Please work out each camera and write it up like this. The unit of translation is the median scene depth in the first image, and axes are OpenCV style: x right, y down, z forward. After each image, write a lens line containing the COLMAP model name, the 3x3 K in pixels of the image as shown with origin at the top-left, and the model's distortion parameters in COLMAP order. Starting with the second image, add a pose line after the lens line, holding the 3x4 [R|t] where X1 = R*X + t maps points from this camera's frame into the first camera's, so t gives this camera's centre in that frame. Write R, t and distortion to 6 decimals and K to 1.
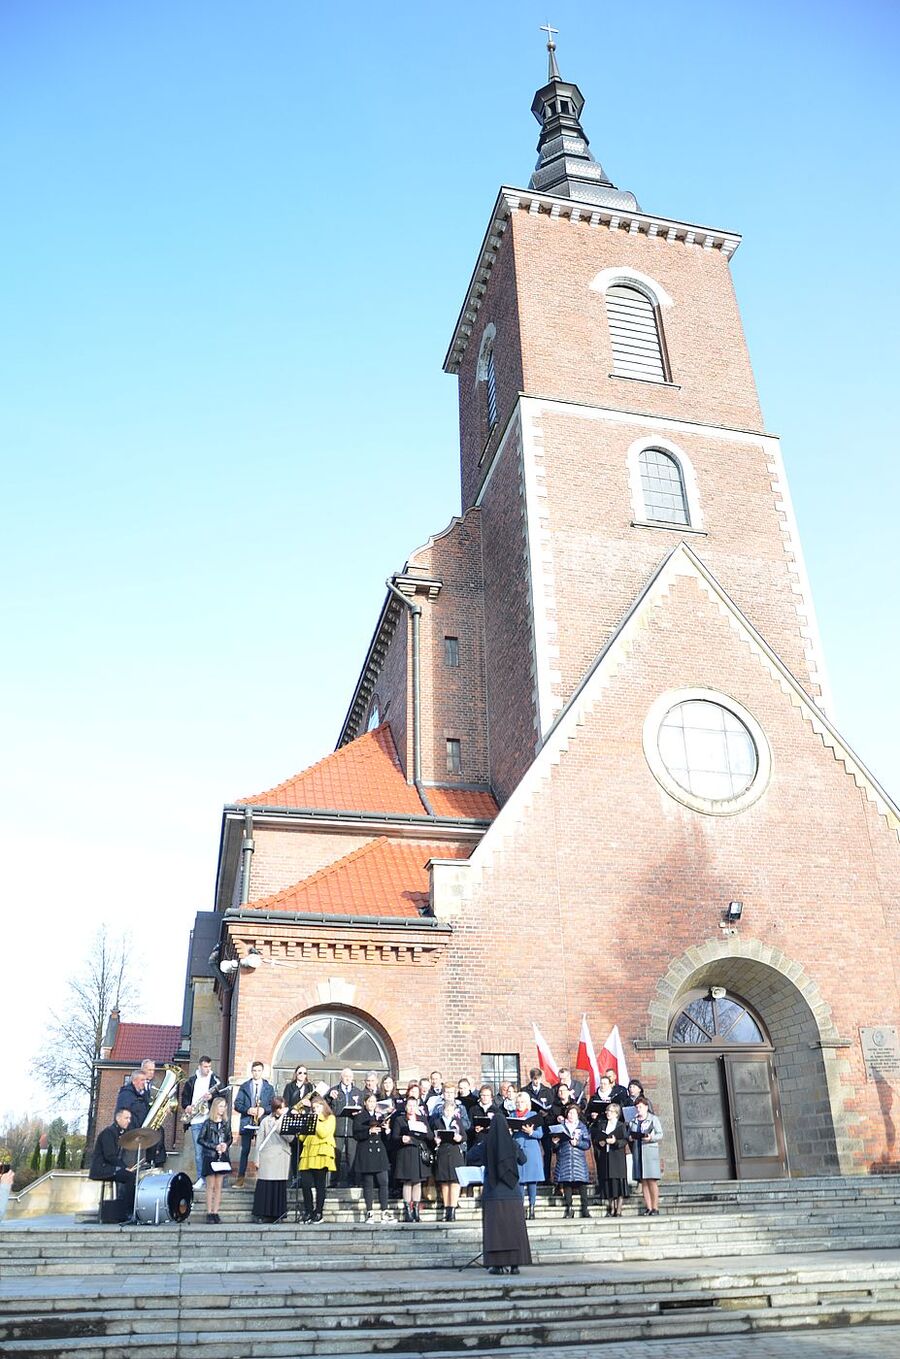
lens RADIAL K [[1054.6, 0, 450.0], [0, 1054.6, 679.5], [0, 0, 1]] dist [-0.185022, 0.157812]
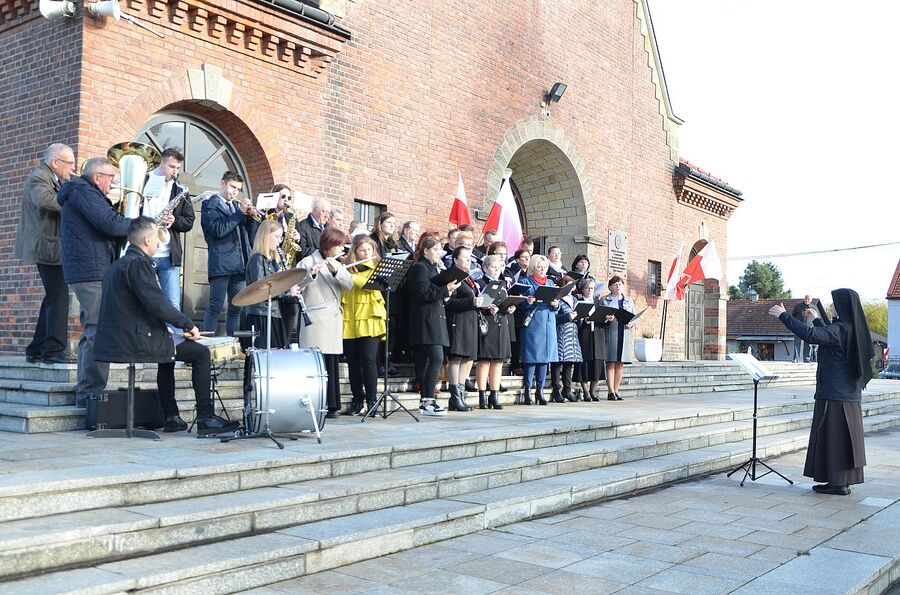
lens RADIAL K [[924.9, 0, 450.0], [0, 924.9, 297.5], [0, 0, 1]] dist [-0.001636, -0.149455]
pose [[0.772400, 0.065361, 0.631764, -0.351398], [-0.316099, 0.902311, 0.293114, 0.192686], [-0.550890, -0.426101, 0.717606, 0.402256]]
